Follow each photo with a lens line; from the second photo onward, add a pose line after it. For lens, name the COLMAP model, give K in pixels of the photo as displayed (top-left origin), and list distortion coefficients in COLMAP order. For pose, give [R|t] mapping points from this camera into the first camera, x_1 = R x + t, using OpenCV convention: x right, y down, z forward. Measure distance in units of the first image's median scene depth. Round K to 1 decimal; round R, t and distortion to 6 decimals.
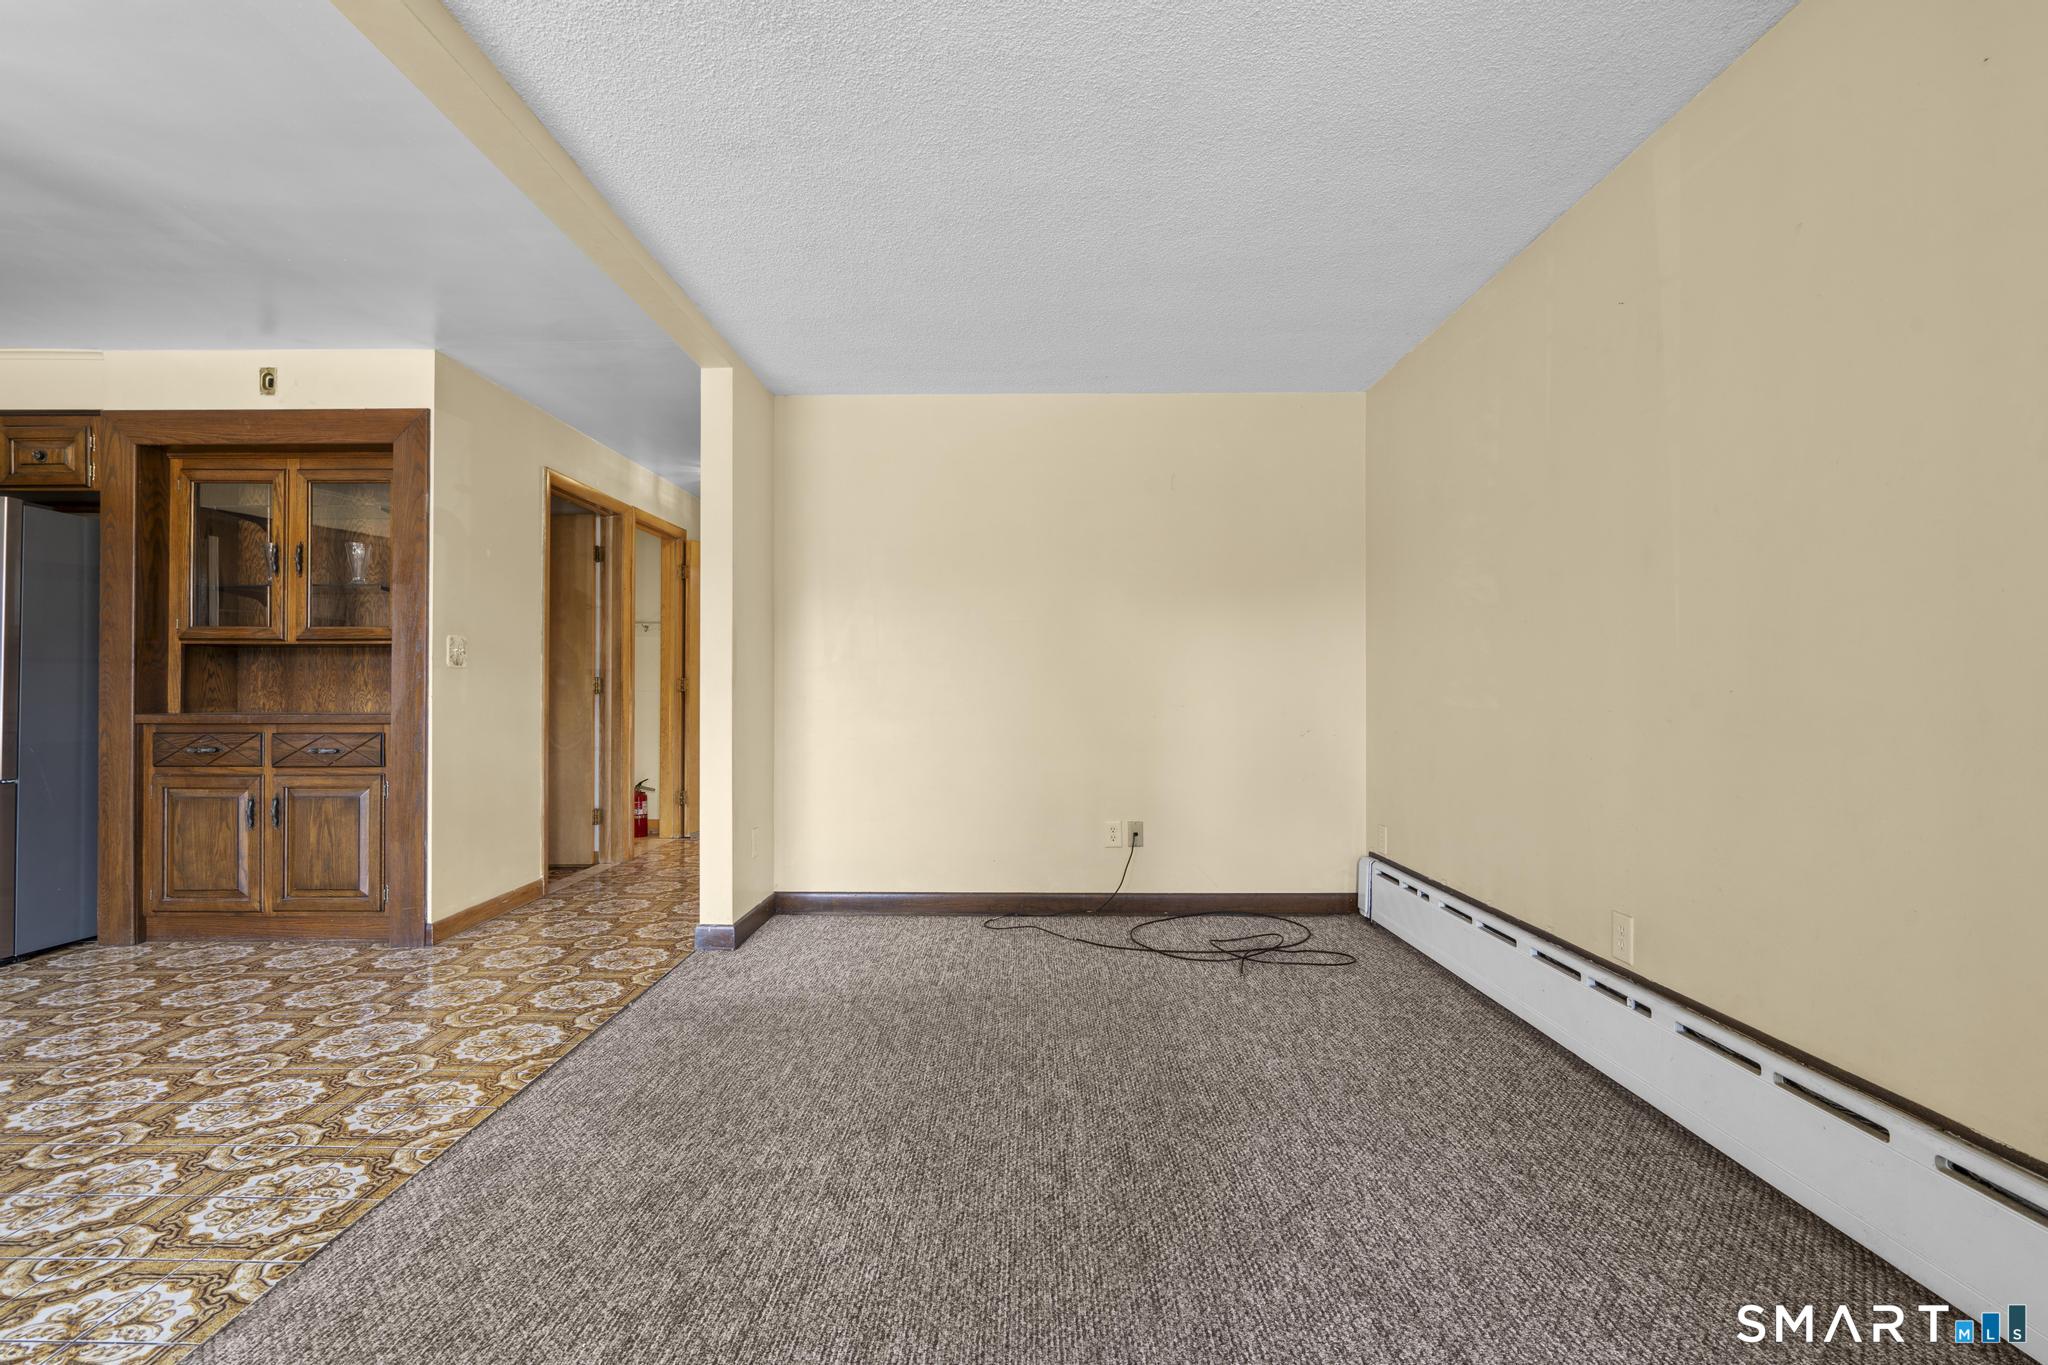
lens RADIAL K [[916.3, 0, 1021.9], [0, 916.3, 686.4], [0, 0, 1]] dist [-0.004412, 0.001808]
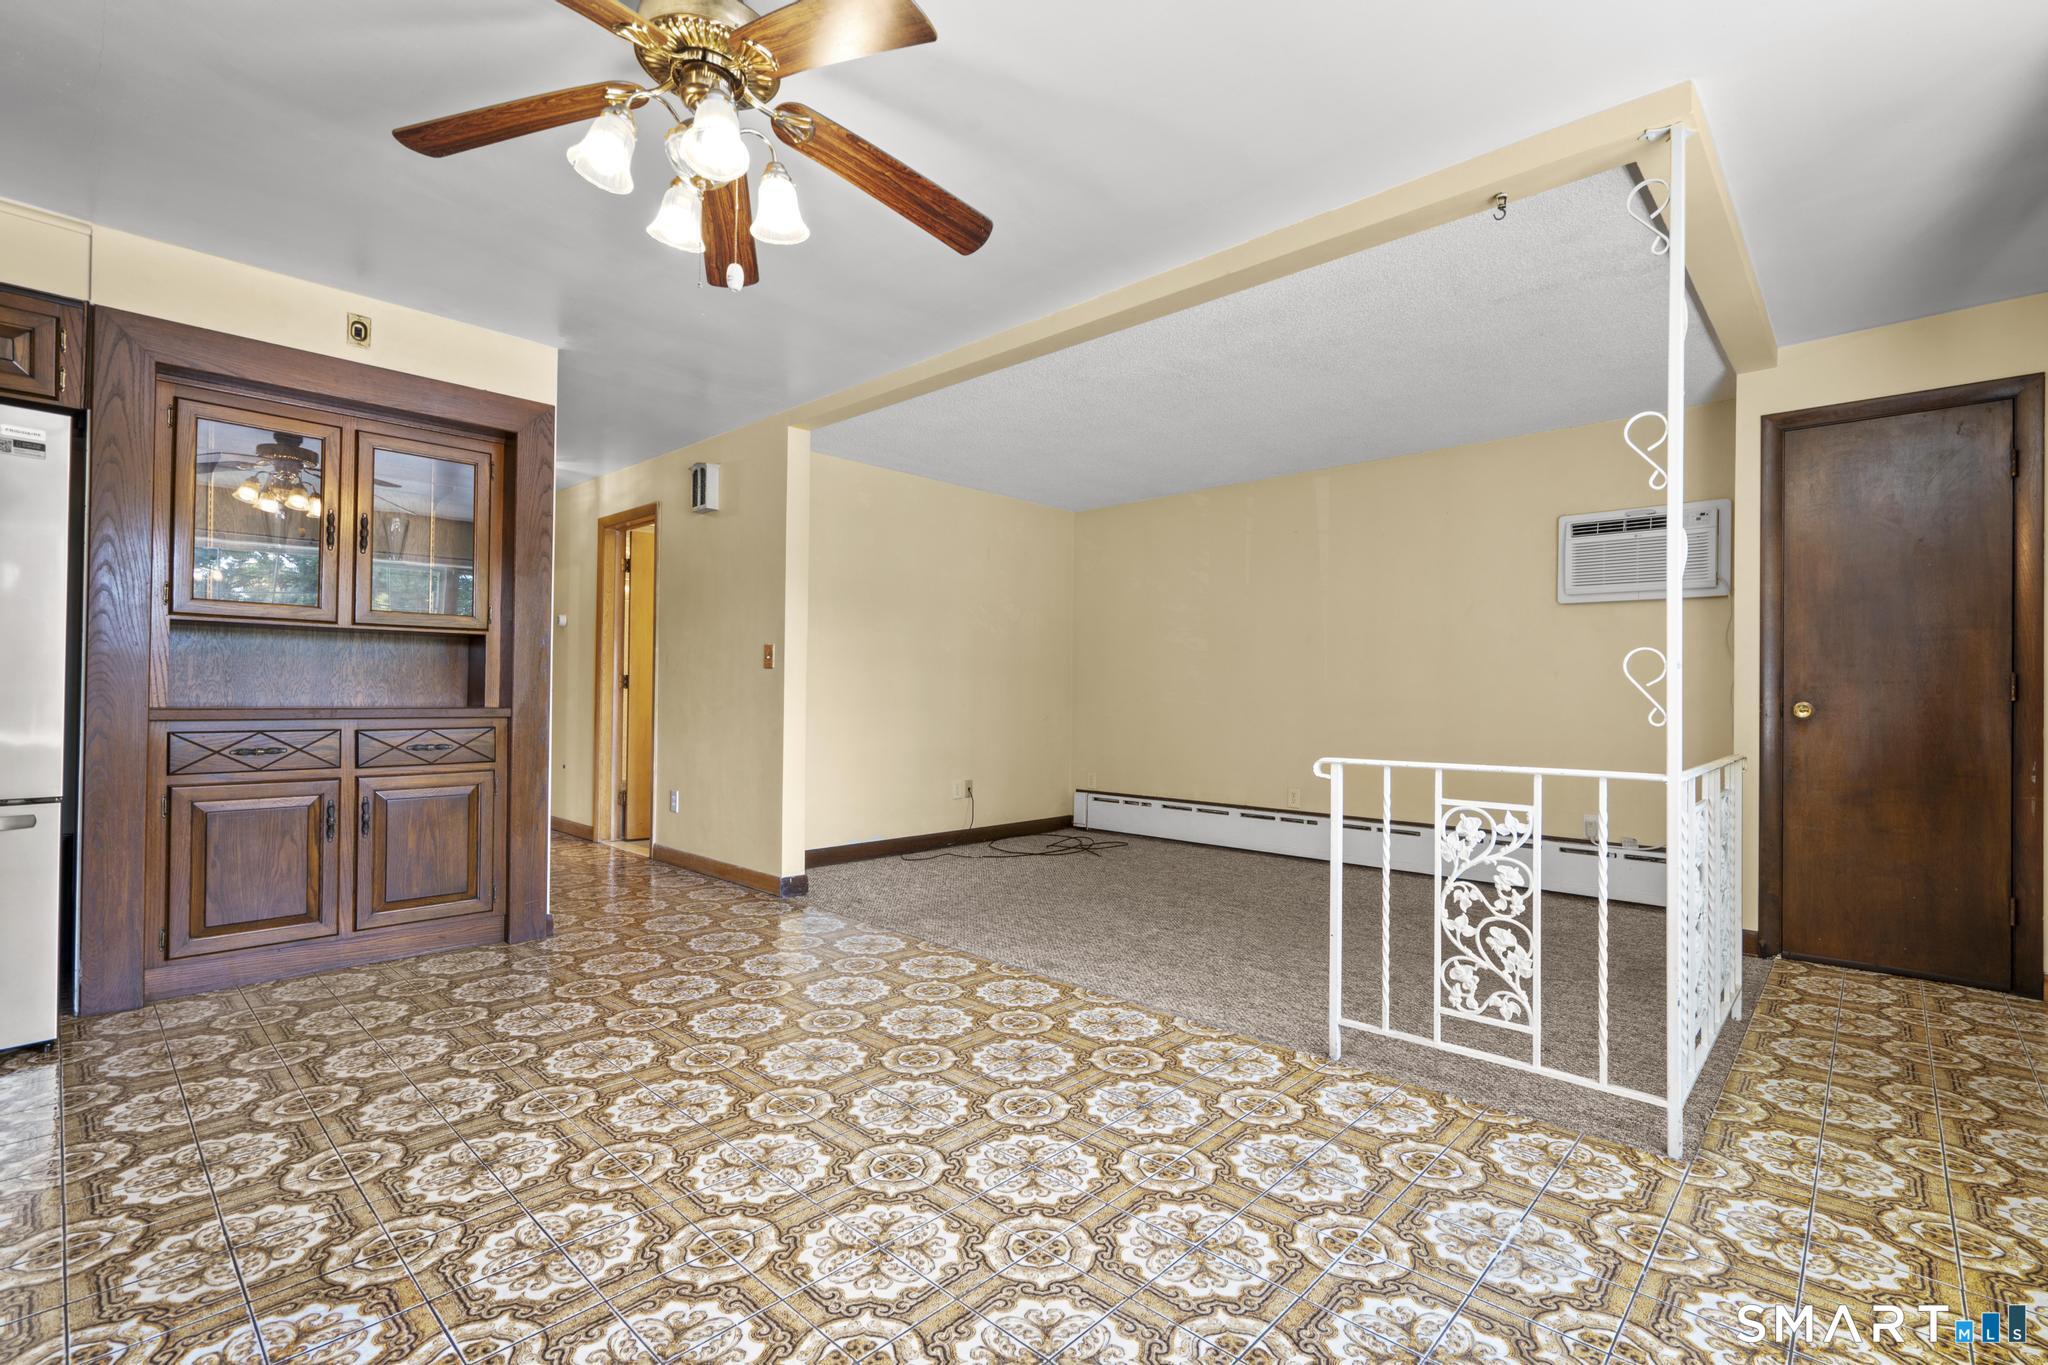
lens RADIAL K [[916.3, 0, 1021.9], [0, 916.3, 686.4], [0, 0, 1]] dist [-0.004412, 0.001808]
pose [[0.681854, 0.014152, 0.731352, -1.474340], [-0.013762, 0.999884, -0.006518, 0.009335], [-0.731359, -0.005621, 0.681969, -0.102498]]
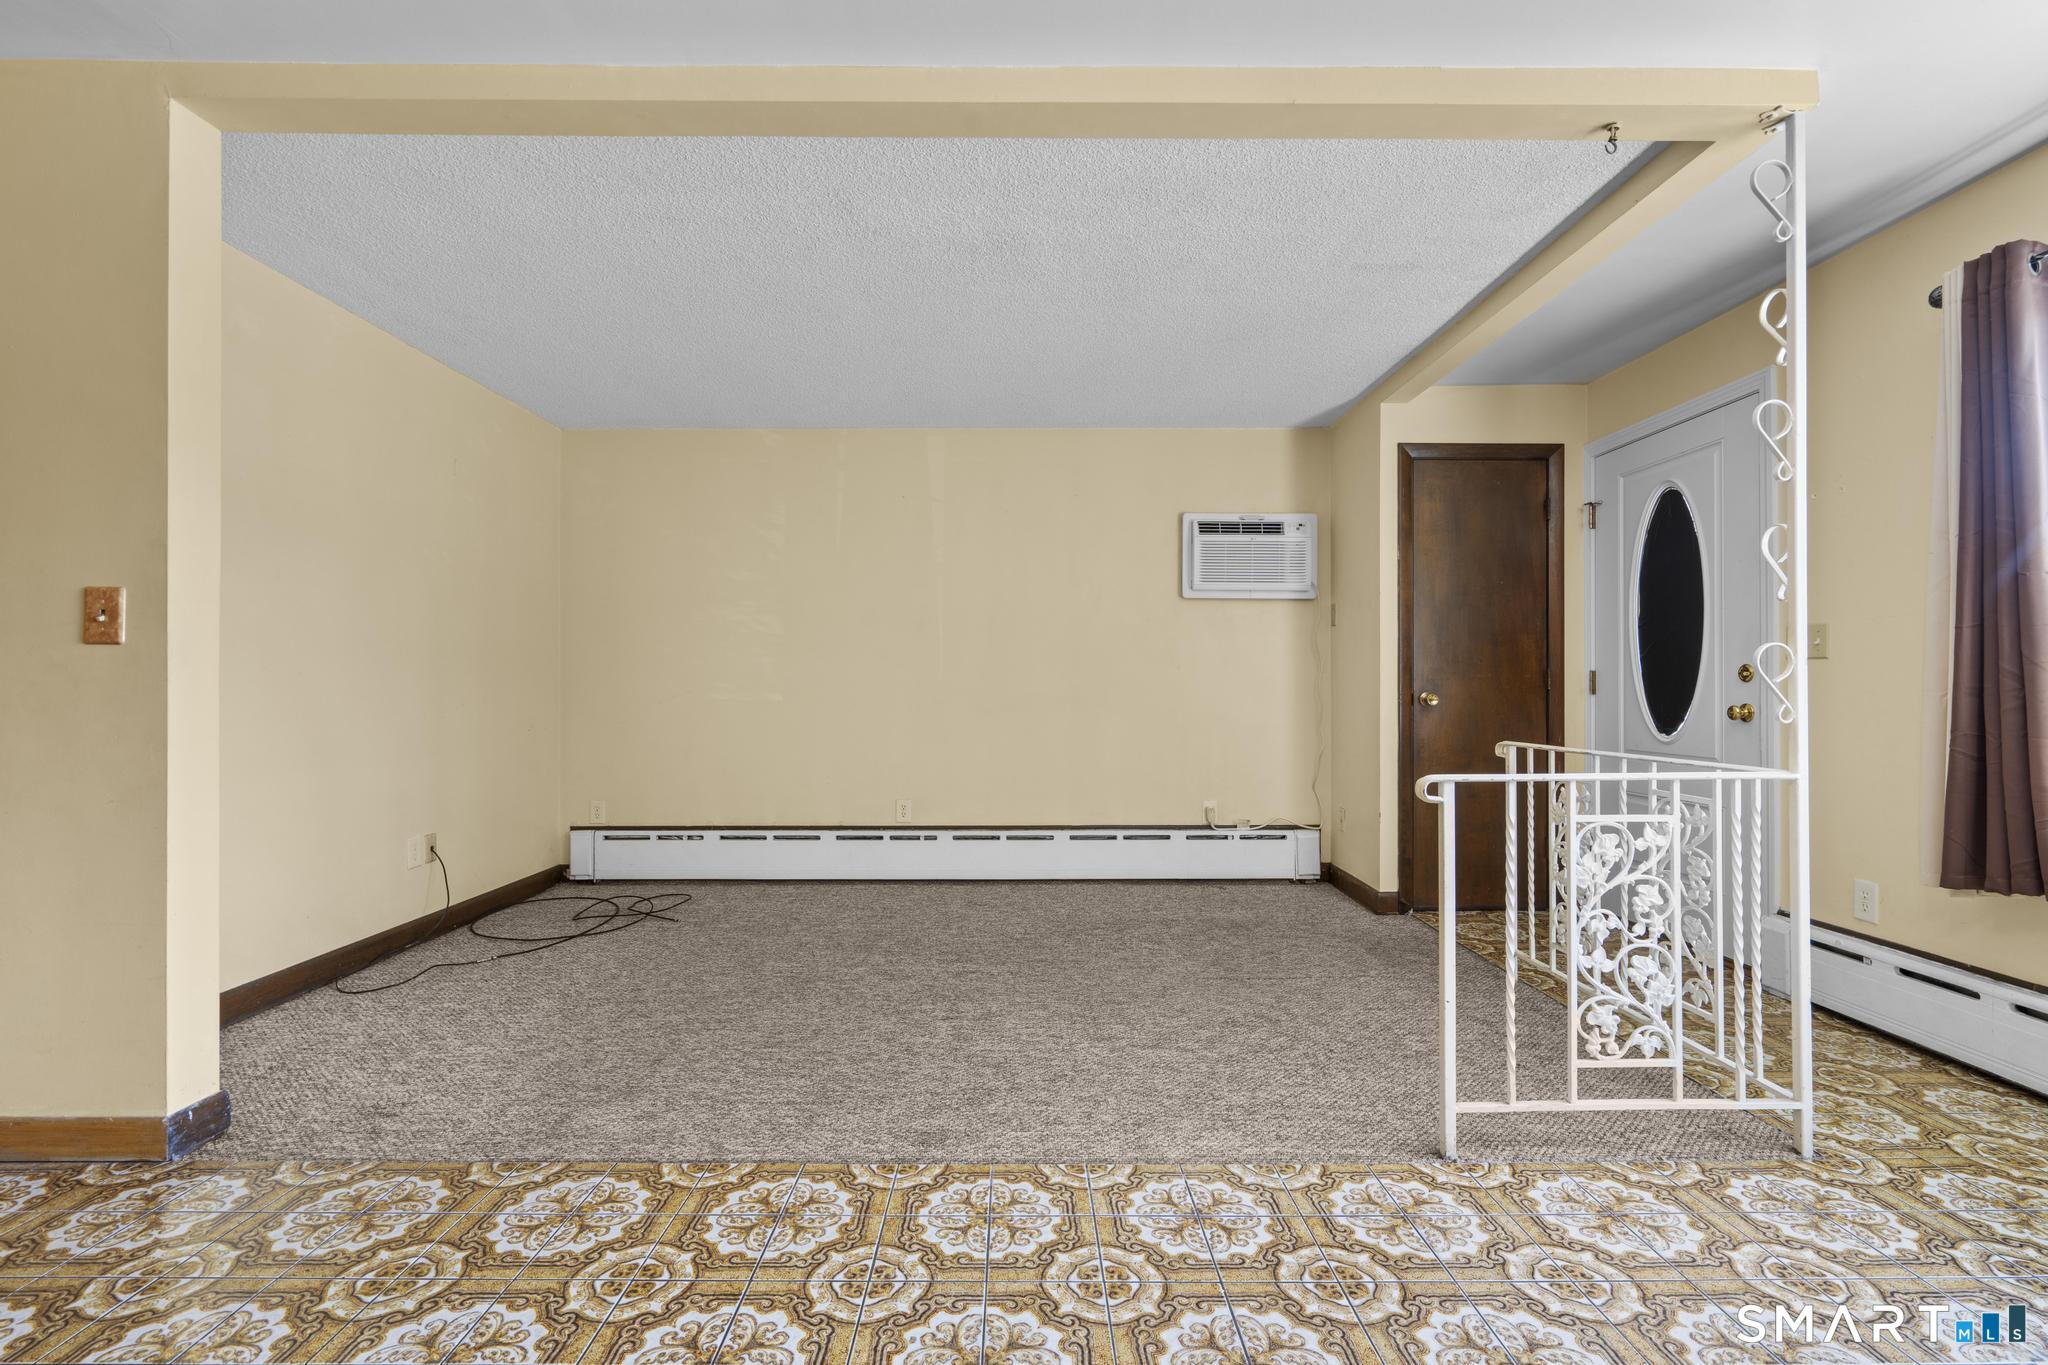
lens RADIAL K [[916.3, 0, 1021.9], [0, 916.3, 686.4], [0, 0, 1]] dist [-0.004412, 0.001808]
pose [[-0.009151, 0.002248, 0.999956, -1.285313], [-0.003545, 0.999991, -0.002281, 0.003675], [-0.999952, -0.003565, -0.009143, 0.708041]]
